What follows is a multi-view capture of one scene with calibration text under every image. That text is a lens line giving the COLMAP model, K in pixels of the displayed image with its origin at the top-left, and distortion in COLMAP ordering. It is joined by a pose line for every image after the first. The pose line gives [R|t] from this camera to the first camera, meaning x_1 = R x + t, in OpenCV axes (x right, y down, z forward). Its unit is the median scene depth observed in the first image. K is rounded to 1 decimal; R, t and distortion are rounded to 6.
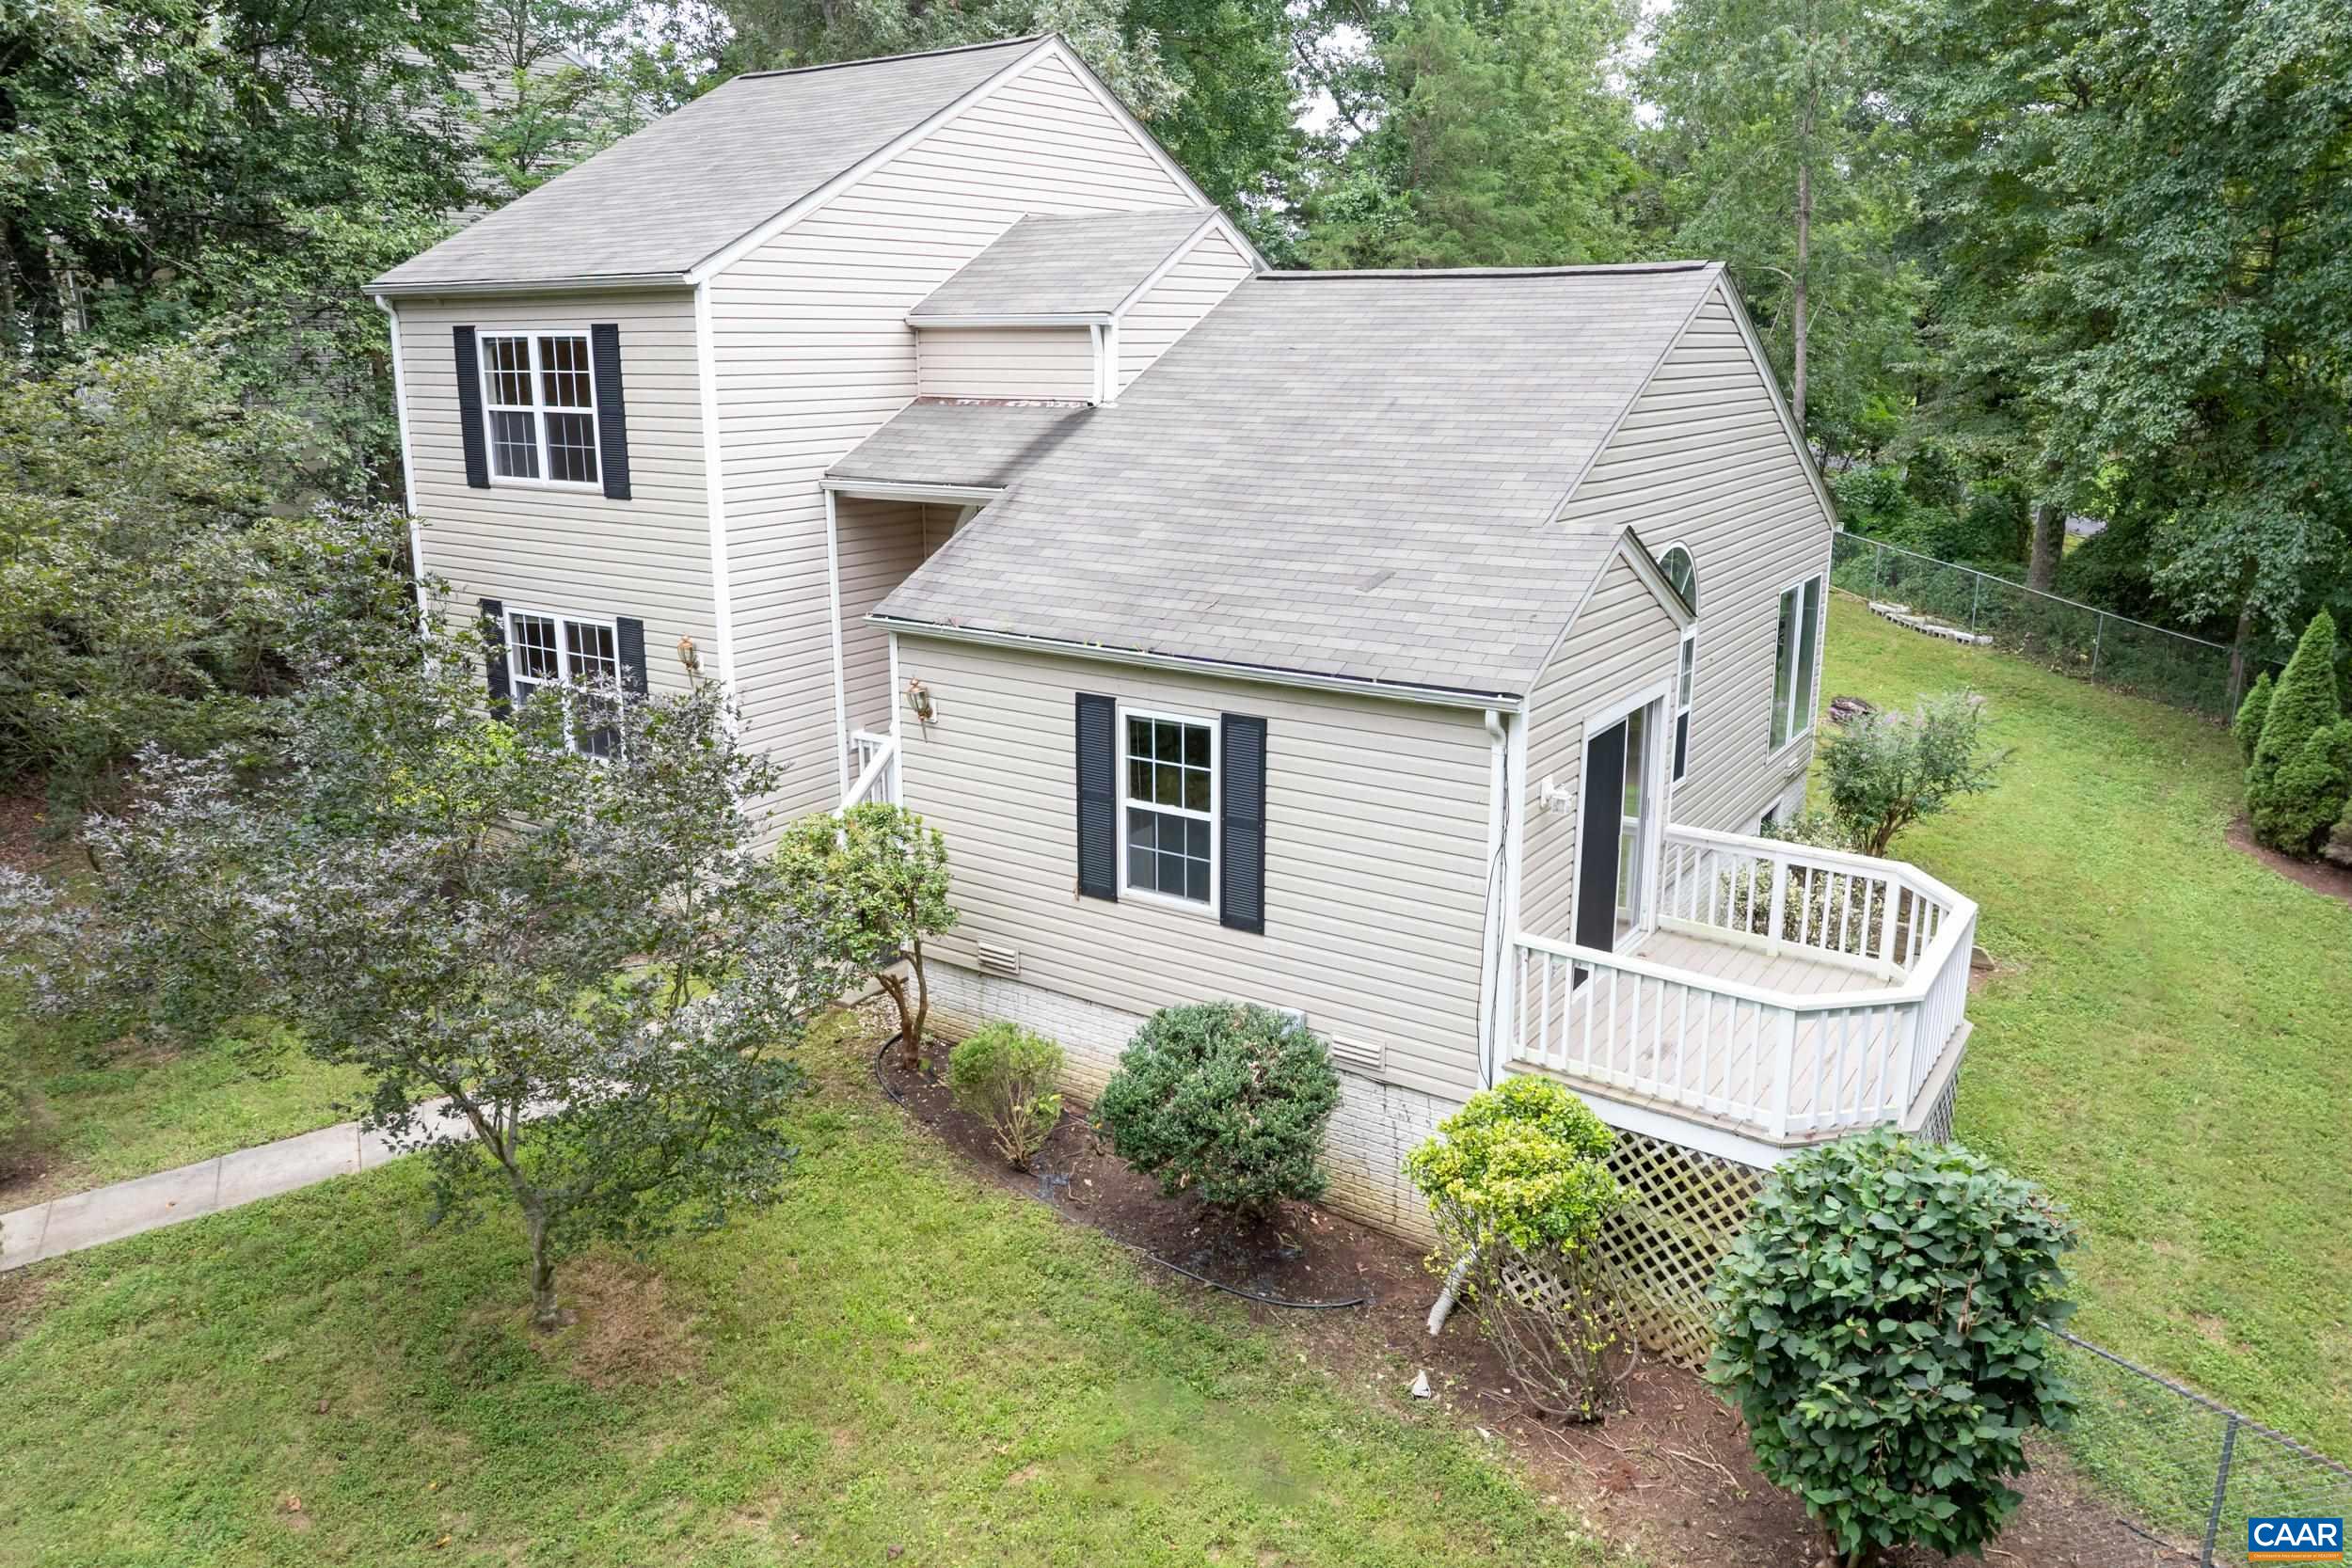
lens RADIAL K [[1692.3, 0, 1104.3], [0, 1692.3, 774.5], [0, 0, 1]] dist [-0.032988, -0.003929]
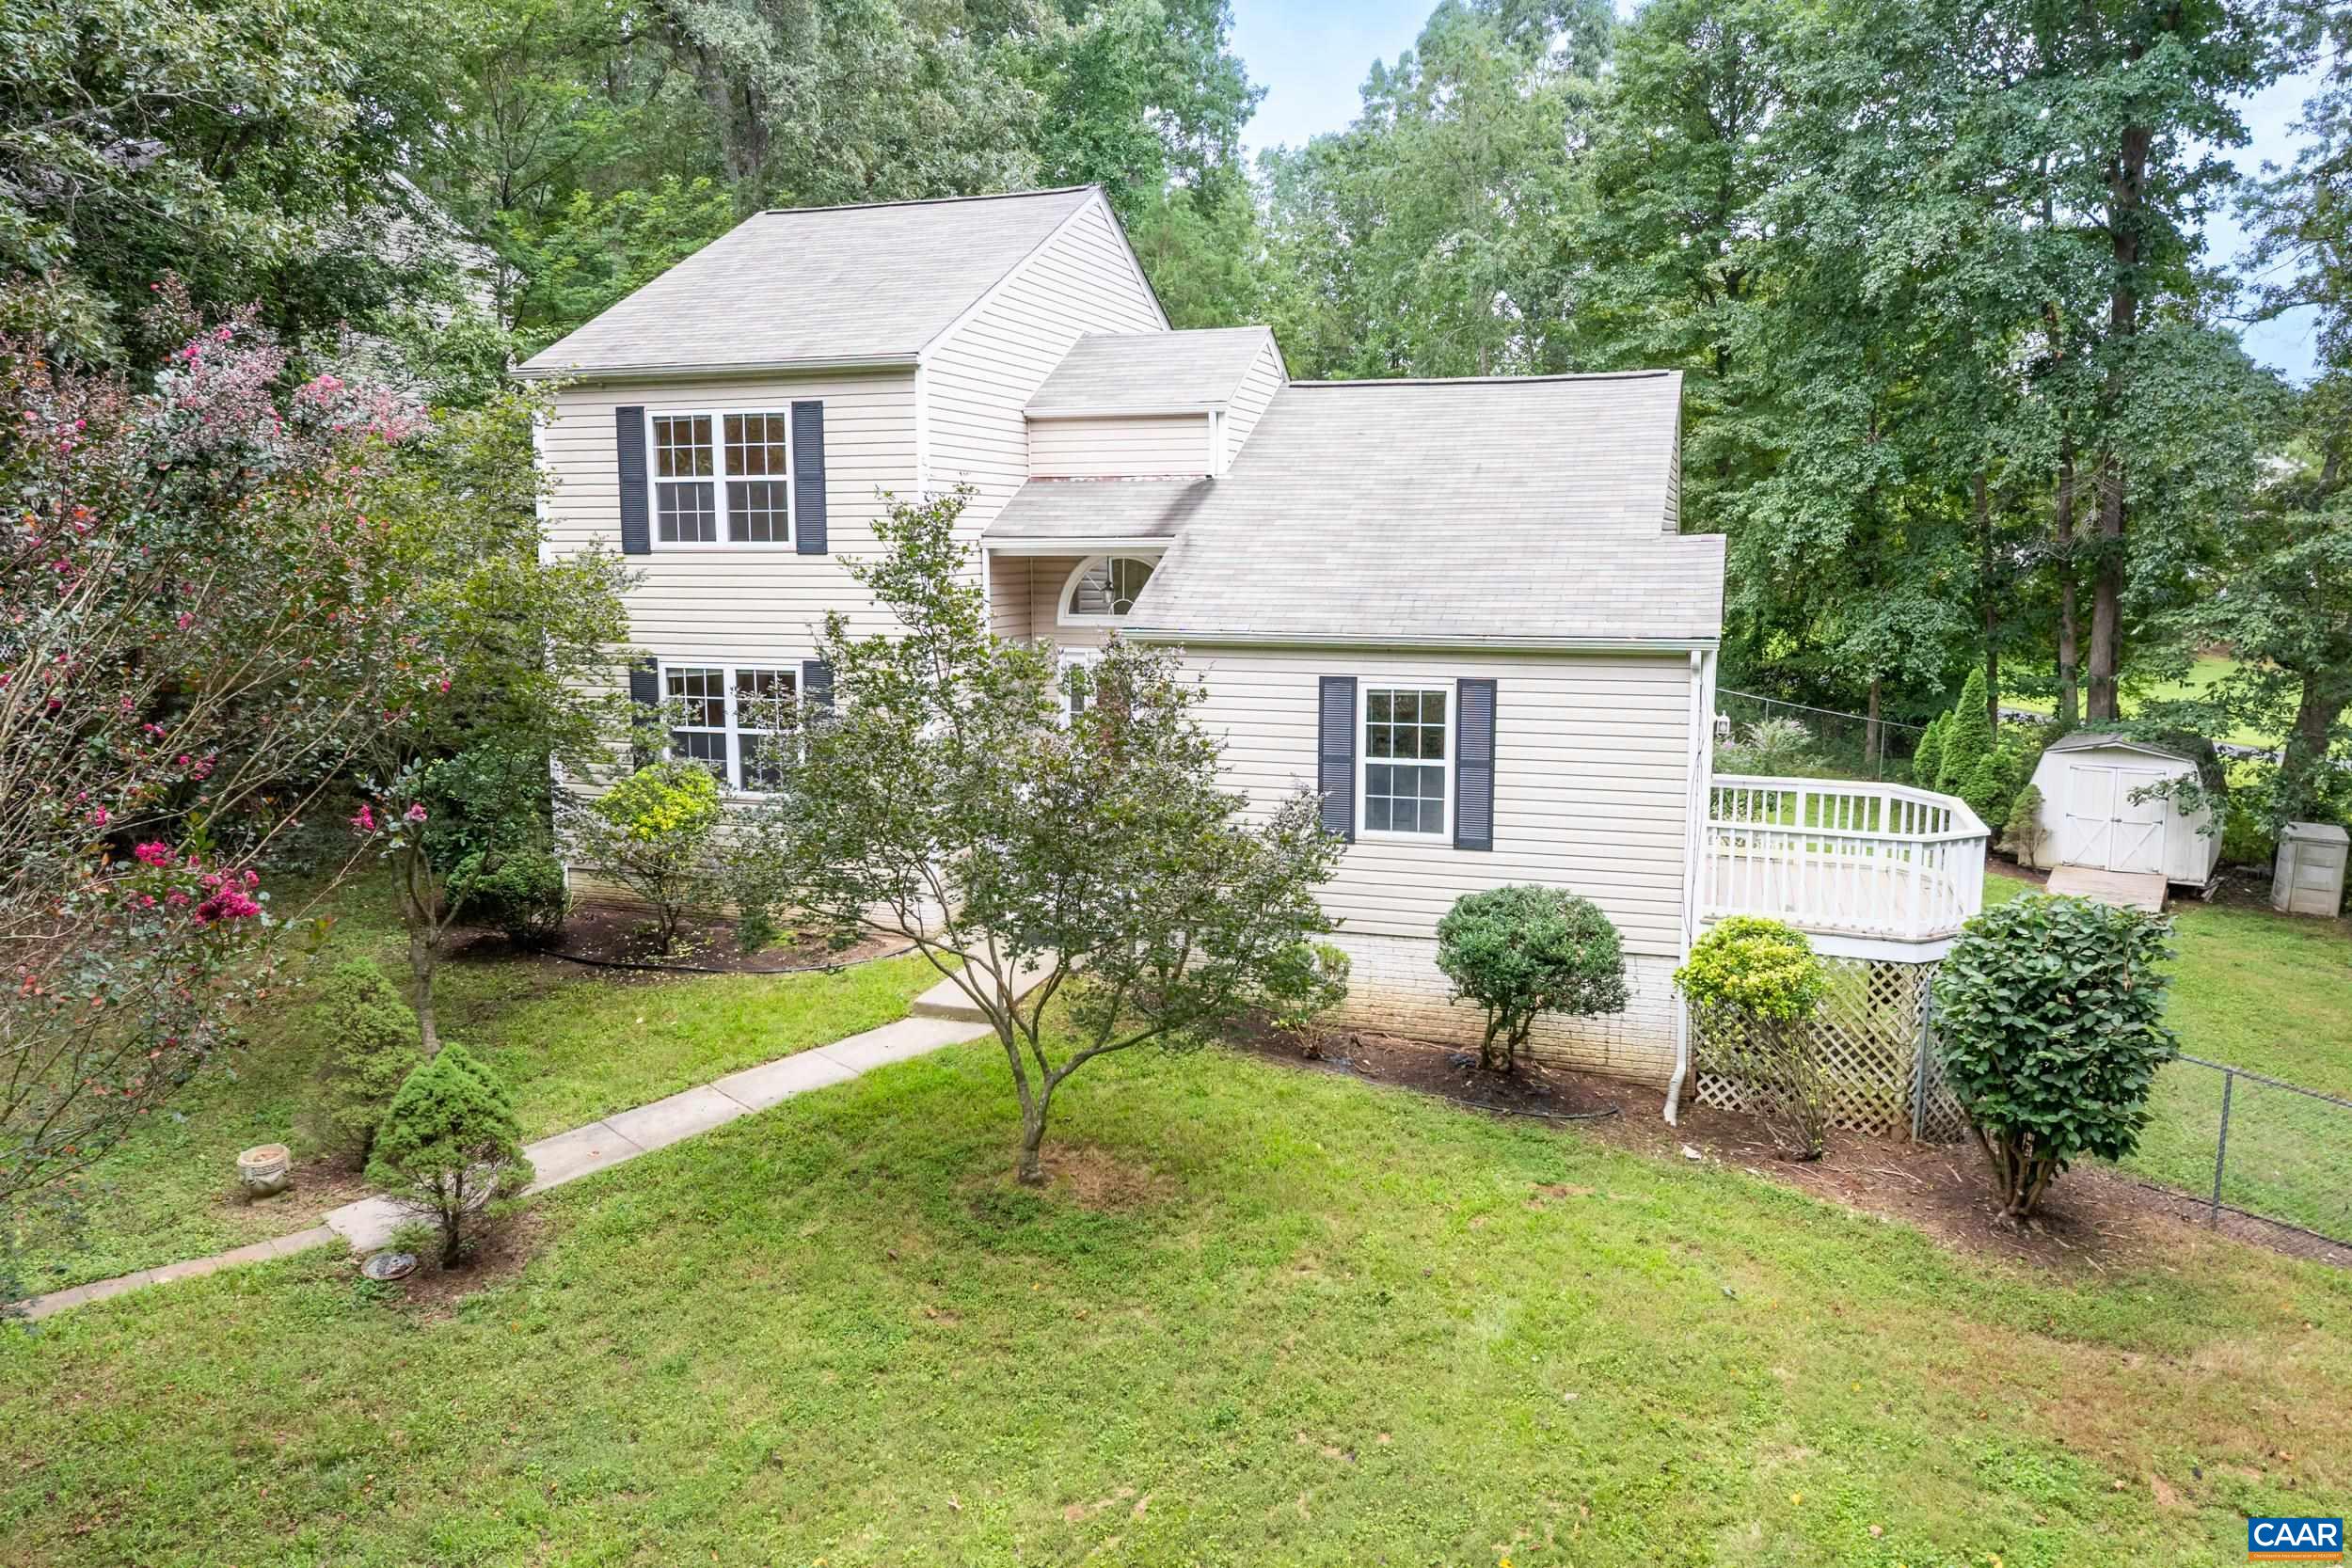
lens RADIAL K [[1692.3, 0, 1163.4], [0, 1692.3, 789.2], [0, 0, 1]] dist [-0.032988, -0.003929]
pose [[0.961030, -0.041057, 0.273378, -0.386766], [0.068125, 0.993585, -0.090265, 0.114514], [-0.267918, 0.105371, 0.957662, -0.136451]]
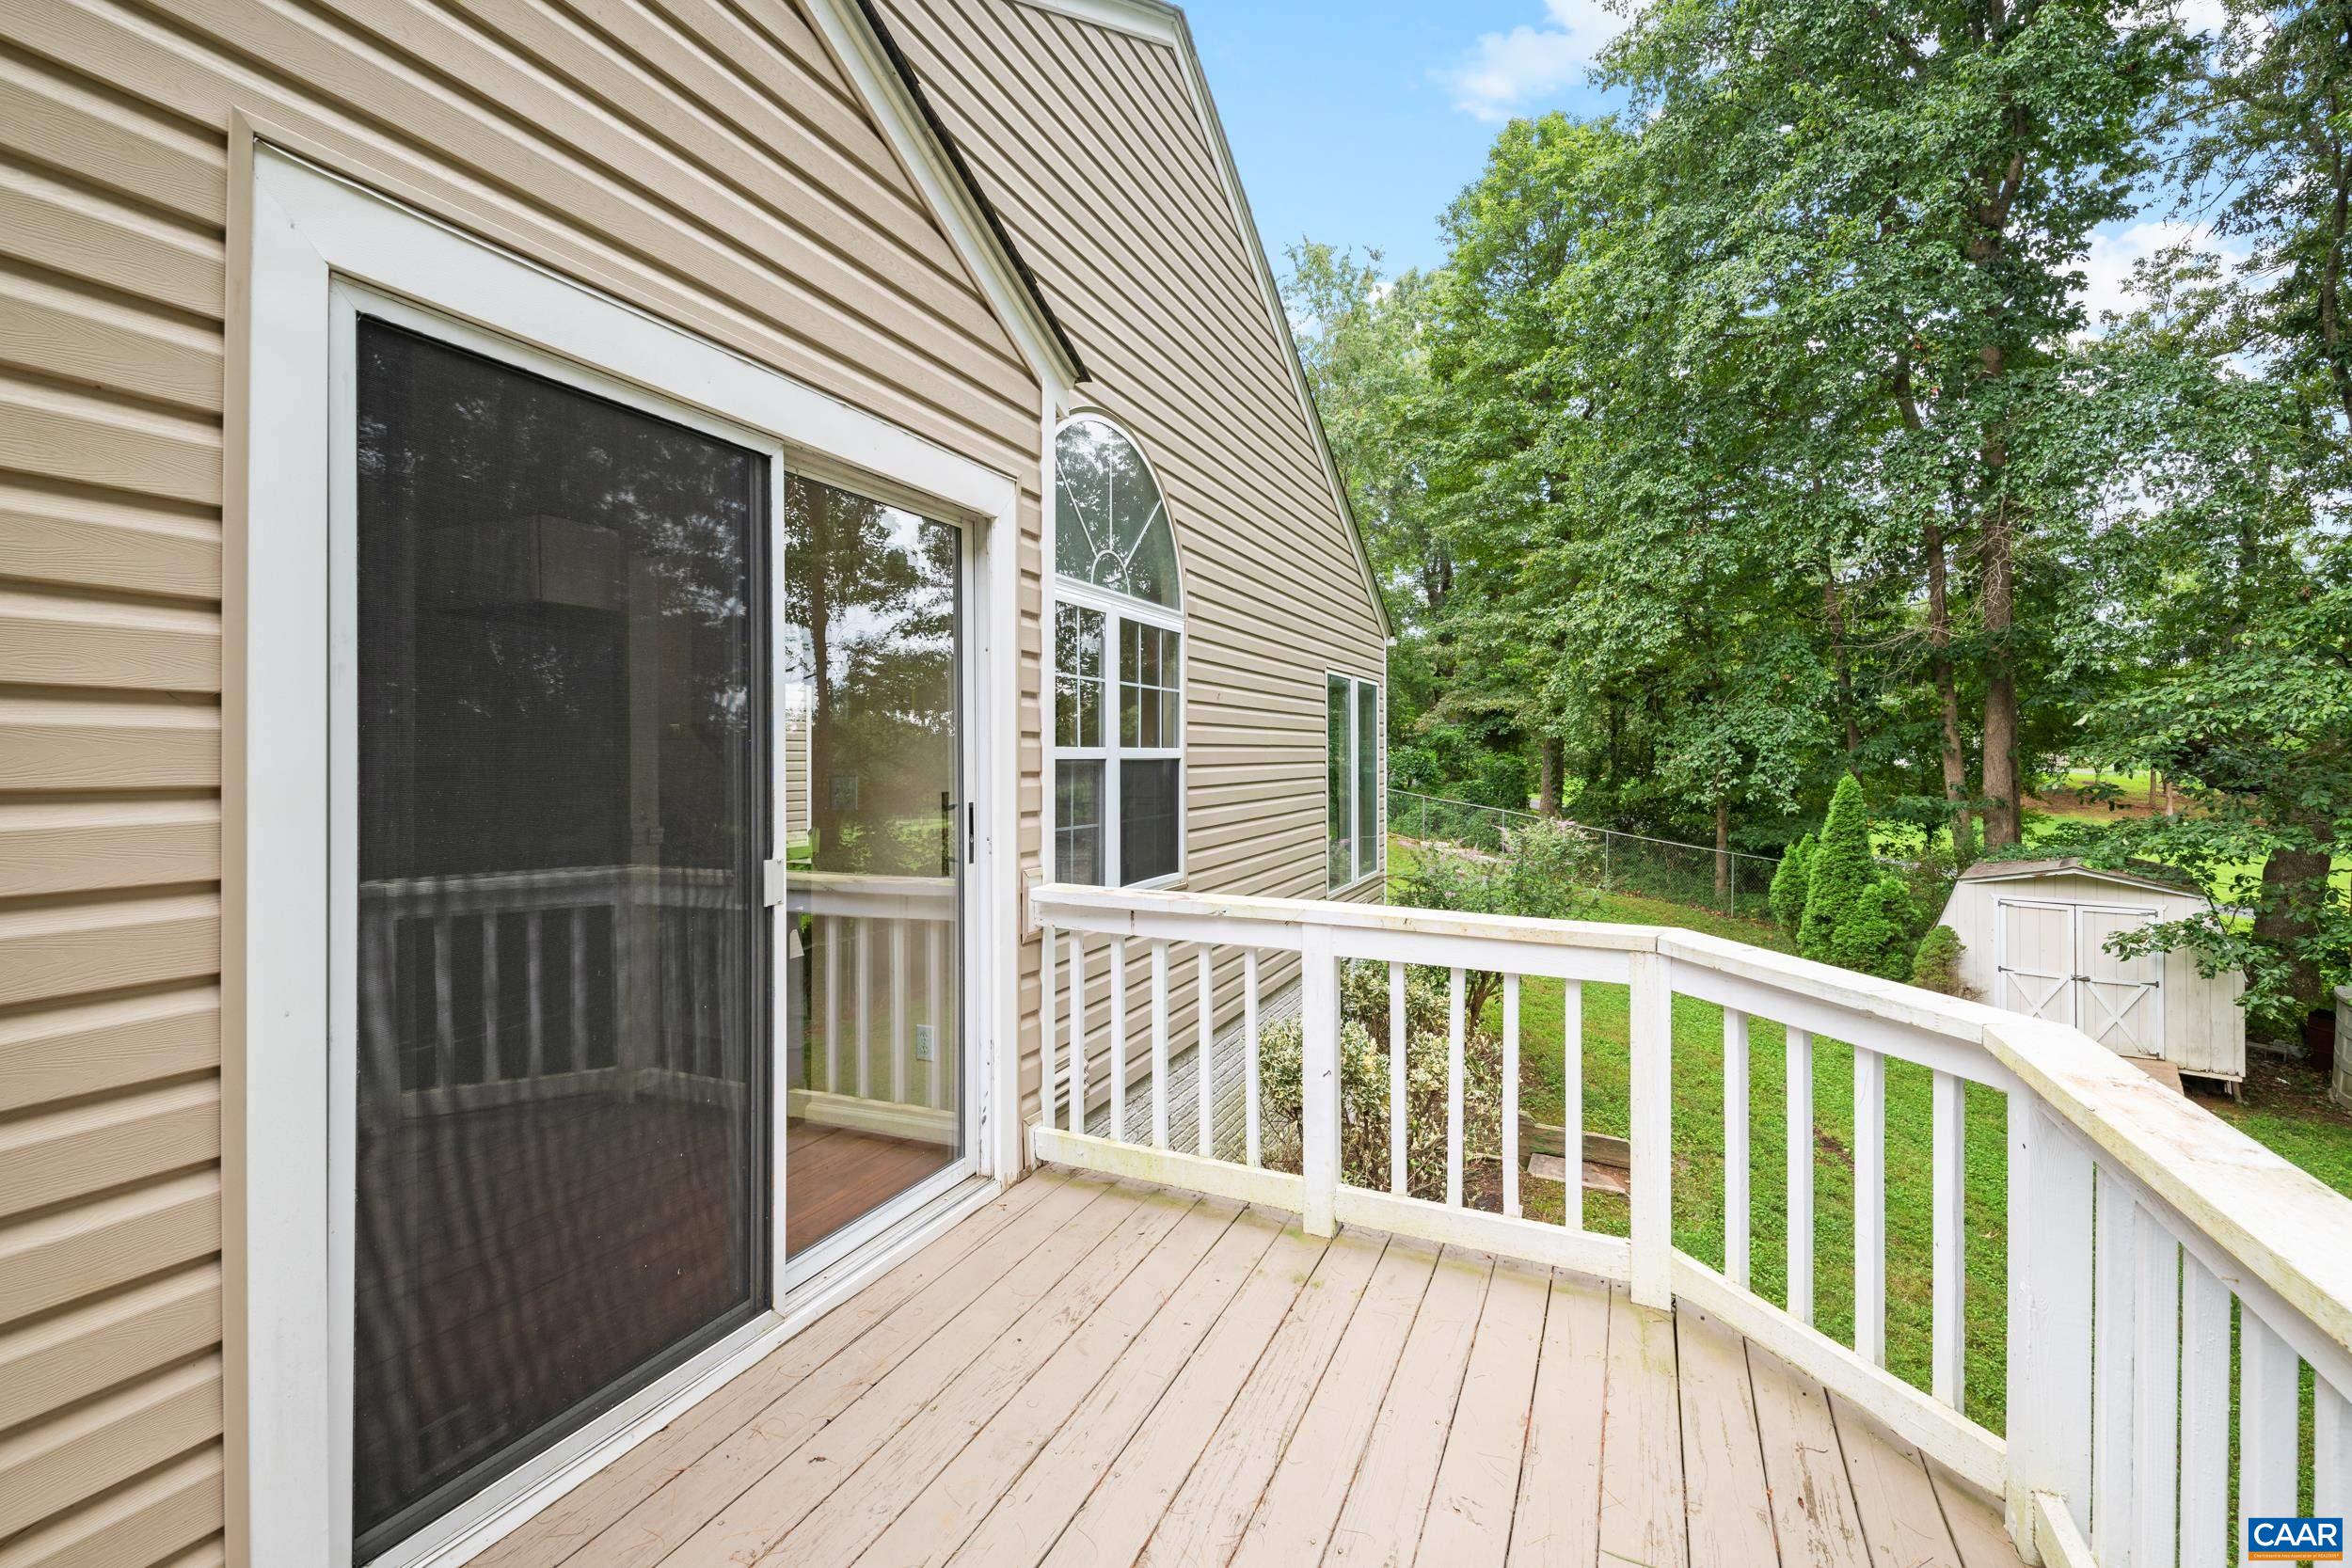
lens RADIAL K [[1050.8, 0, 1177.2], [0, 1050.8, 769.1], [0, 0, 1]] dist [0.000796, -0.001465]
pose [[0.978407, 0.010586, 0.206417, 0.299788], [0.040204, 0.969864, -0.240307, 0.060504], [-0.202740, 0.243417, 0.948496, 0.721513]]
